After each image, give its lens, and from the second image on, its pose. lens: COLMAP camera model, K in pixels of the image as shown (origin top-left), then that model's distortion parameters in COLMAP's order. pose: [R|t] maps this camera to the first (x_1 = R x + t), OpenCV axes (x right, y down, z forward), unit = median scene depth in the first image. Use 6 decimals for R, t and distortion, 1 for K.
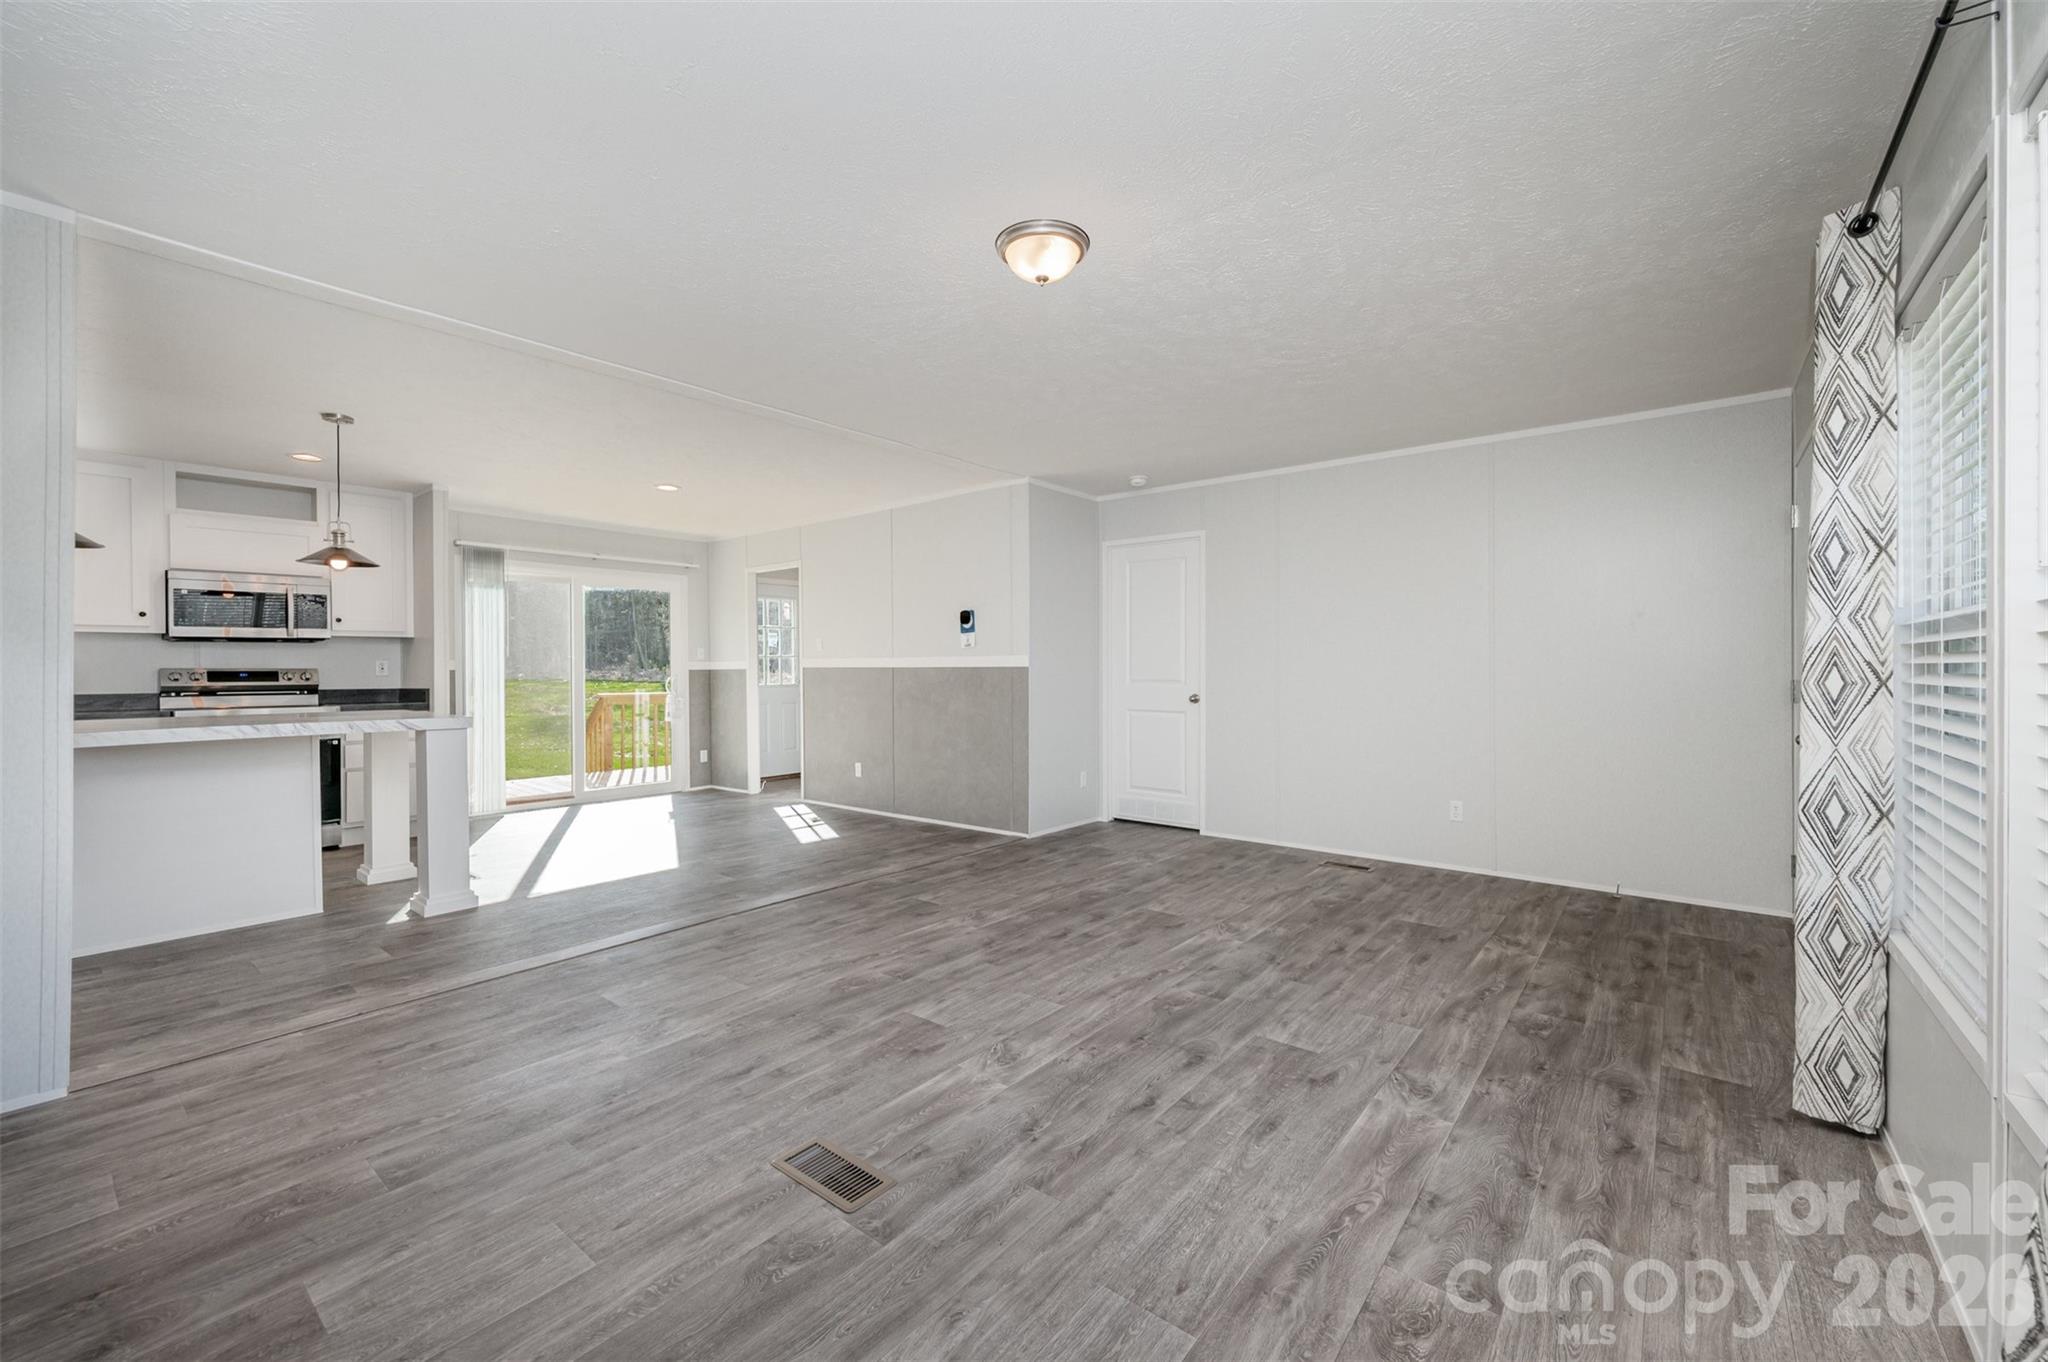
lens RADIAL K [[806.6, 0, 1025.2], [0, 806.6, 649.9], [0, 0, 1]] dist [-0.004009, 0.002434]
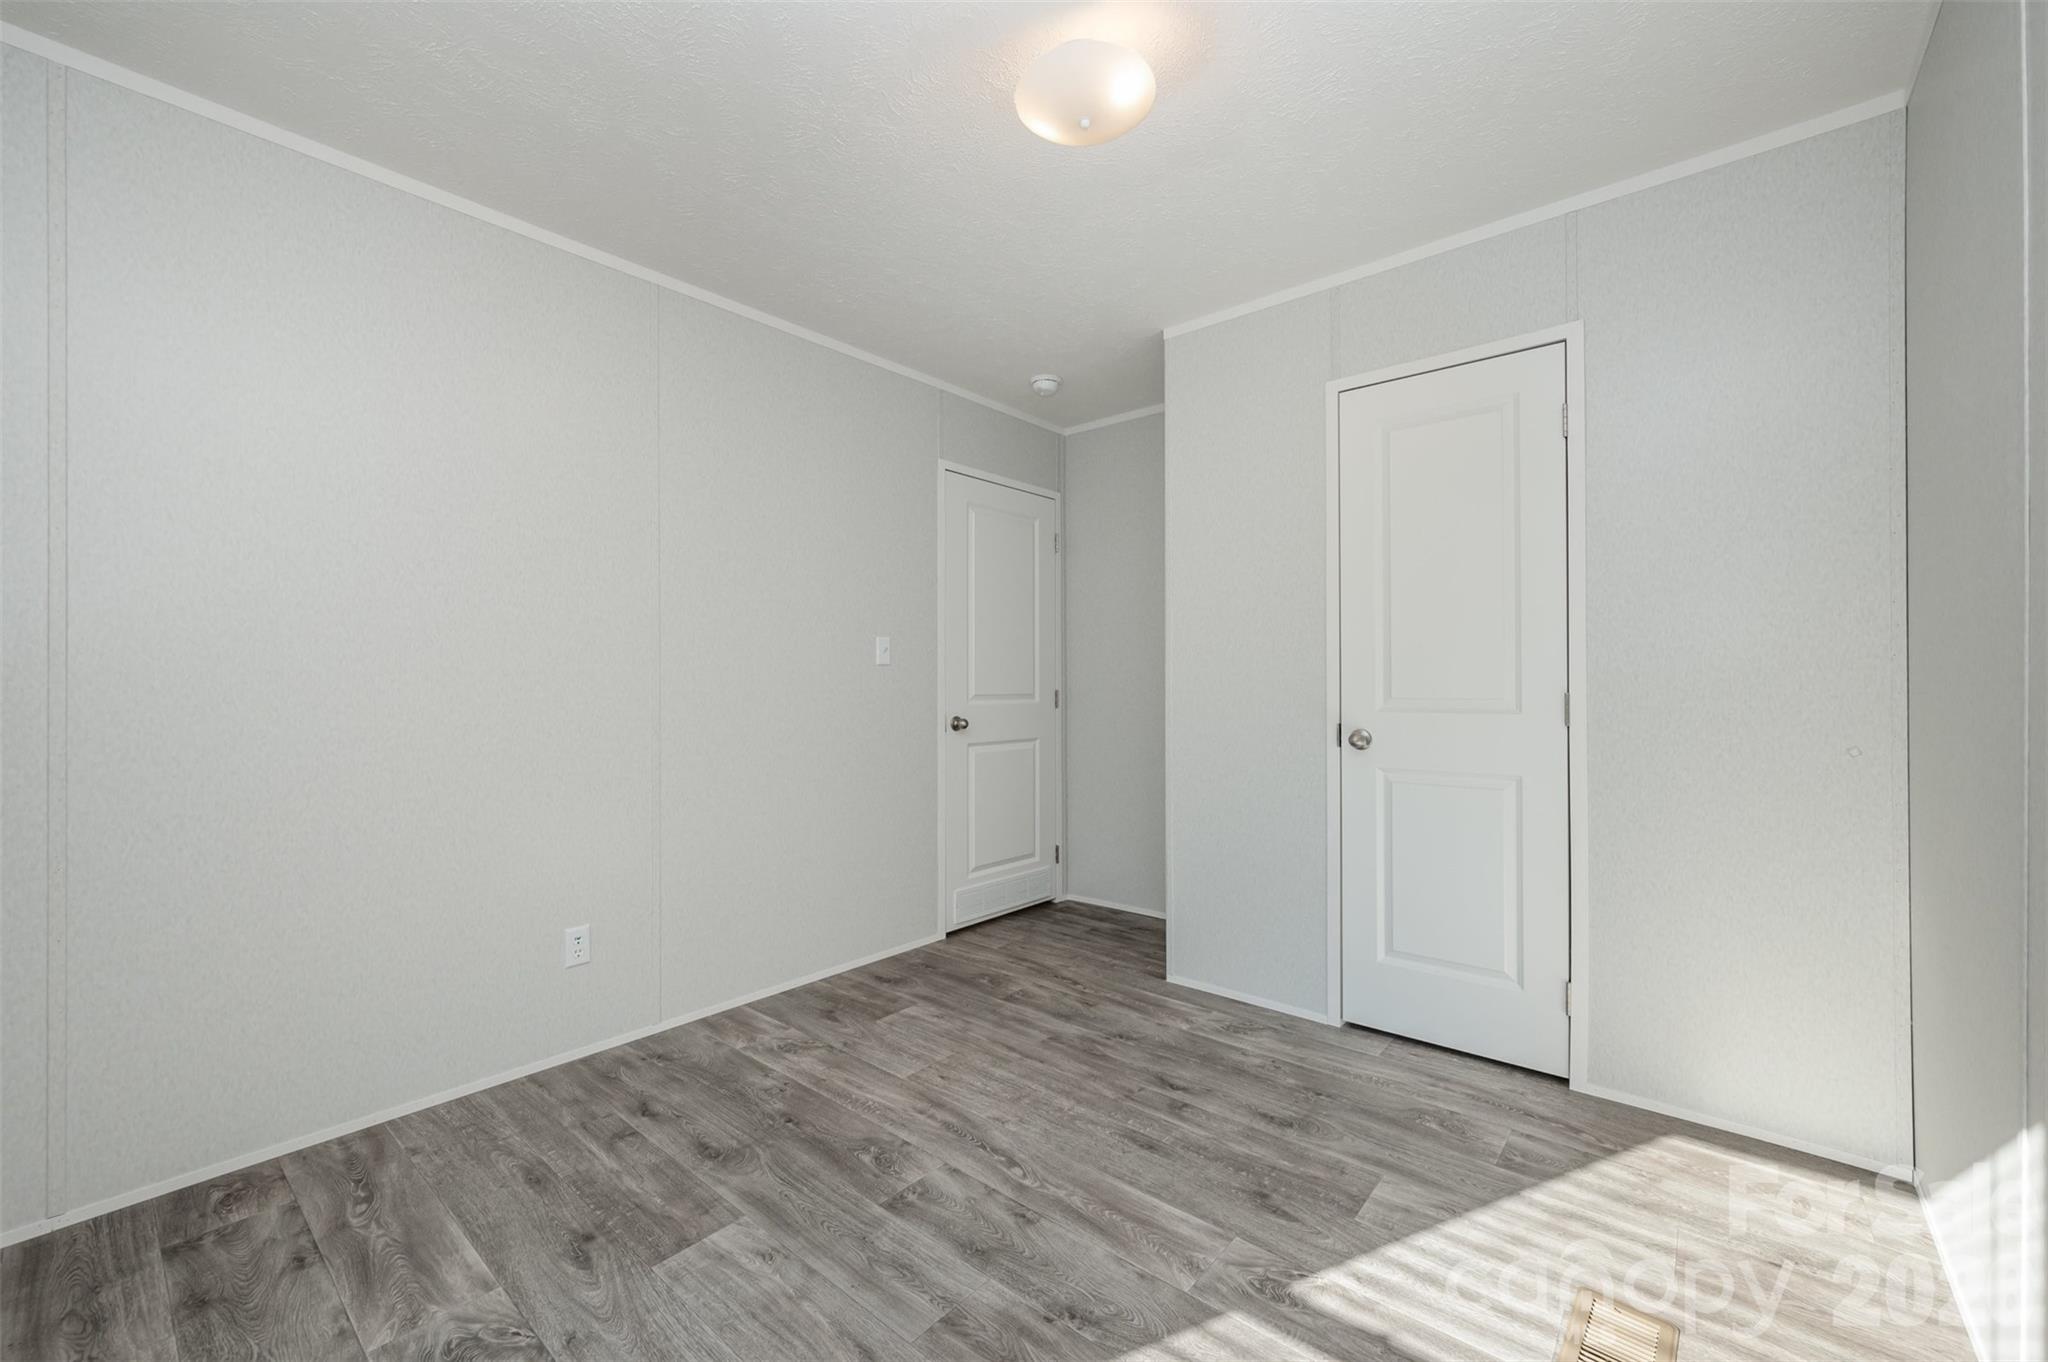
lens RADIAL K [[806.6, 0, 1067.6], [0, 806.6, 601.5], [0, 0, 1]] dist [-0.004009, 0.002434]
pose [[0.013216, -0.095650, -0.995327, 0.530963], [0.026766, 0.995091, -0.095272, 0.019360], [0.999554, -0.025382, 0.015711, 0.669810]]
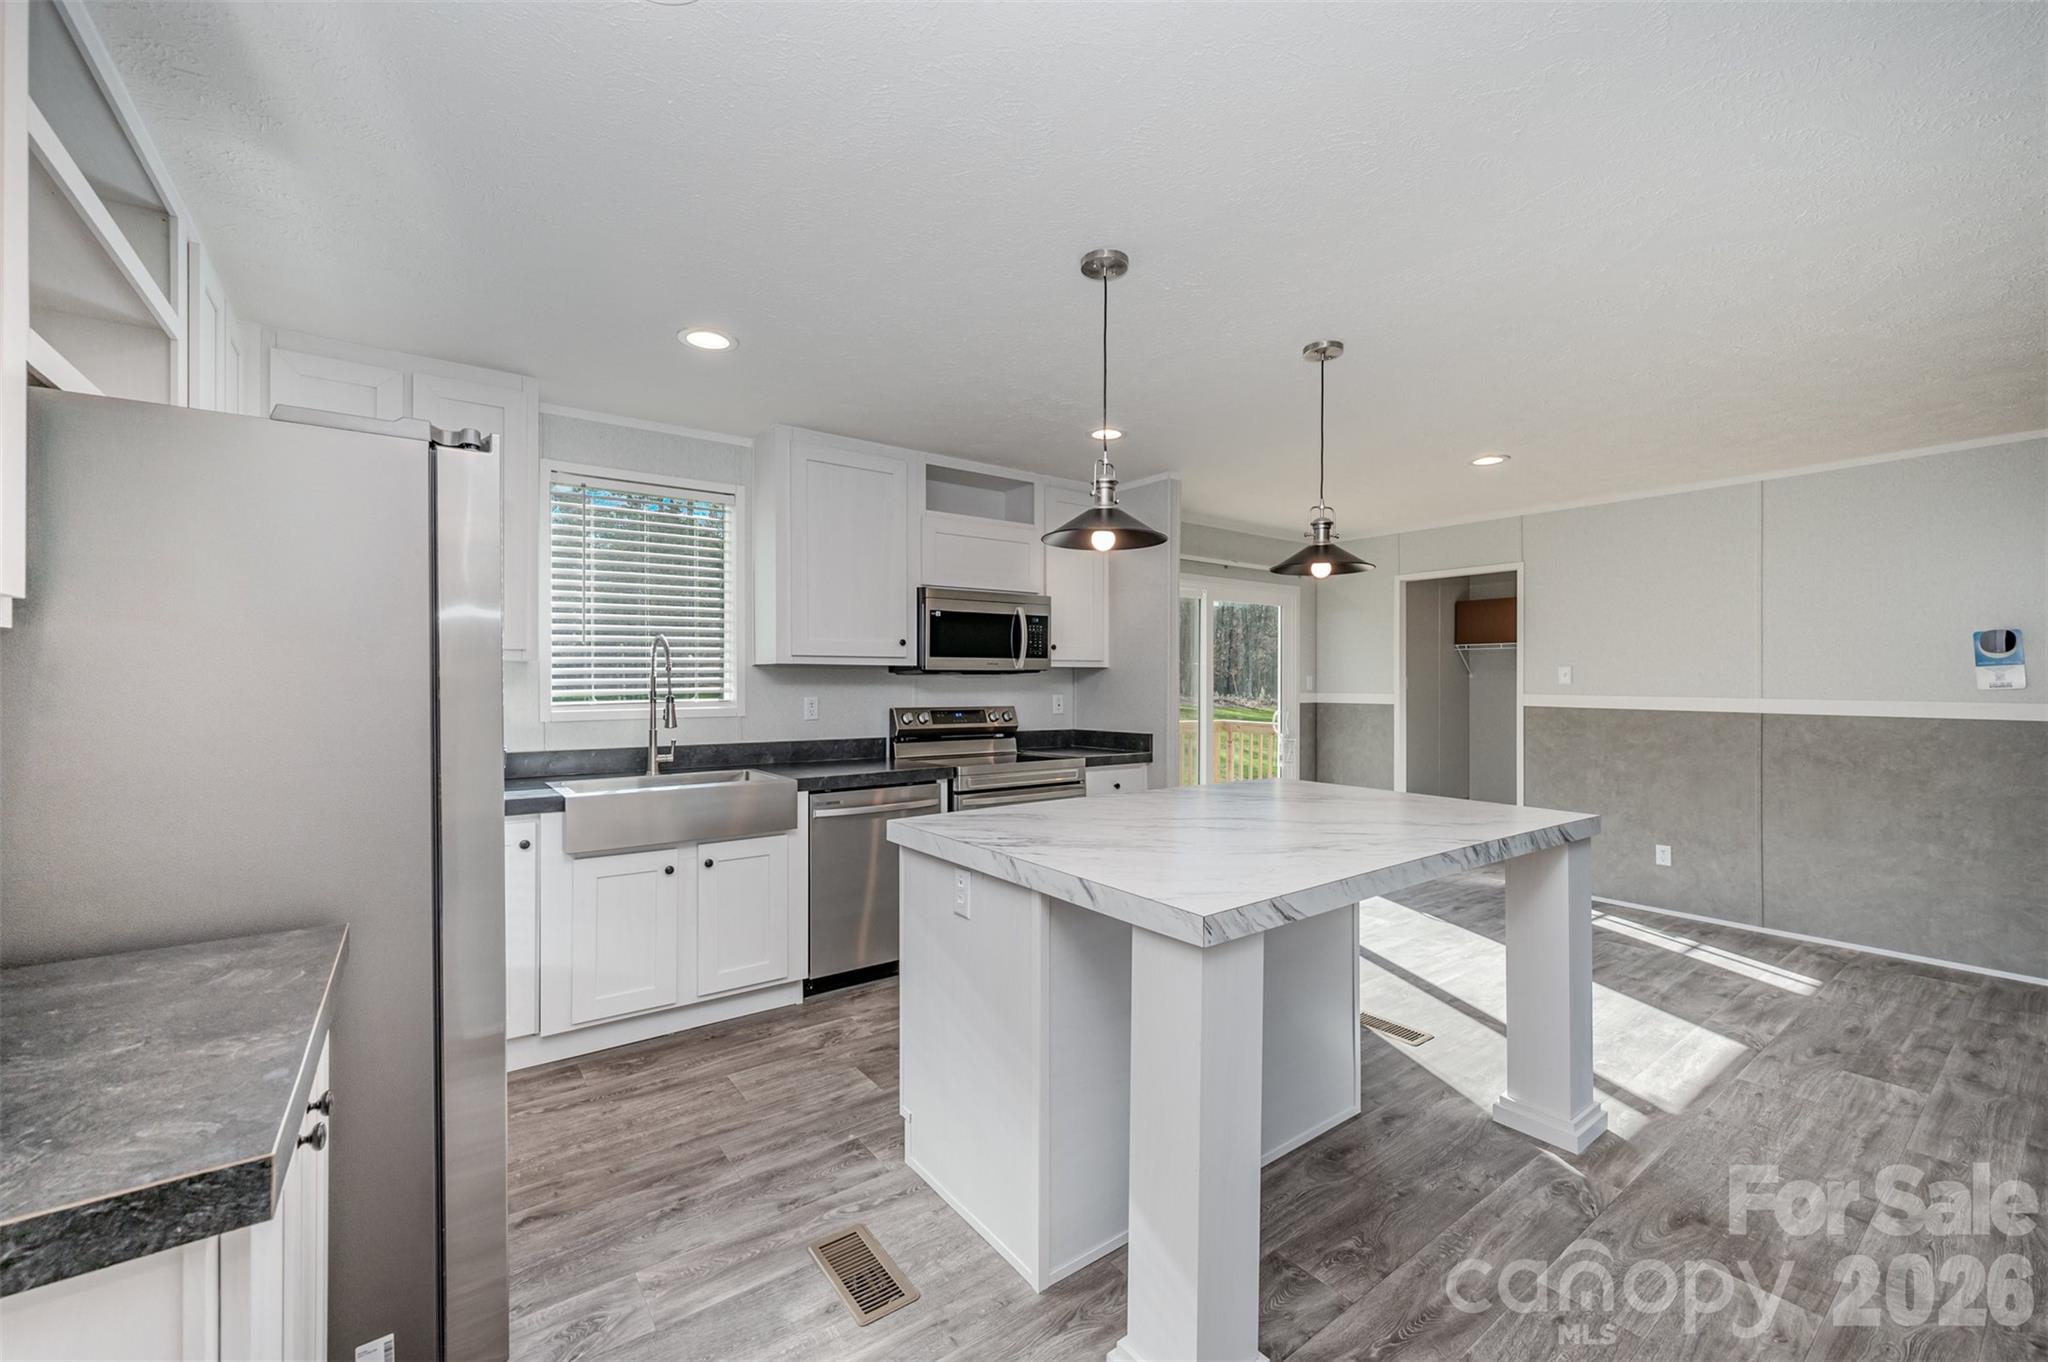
lens RADIAL K [[806.6, 0, 1035.2], [0, 806.6, 676.1], [0, 0, 1]] dist [-0.004009, 0.002434]
pose [[0.966884, 0.008941, -0.255060, -0.798314], [-0.004221, 0.999810, 0.019048, -0.028151], [0.255181, -0.017340, 0.966738, 0.266266]]
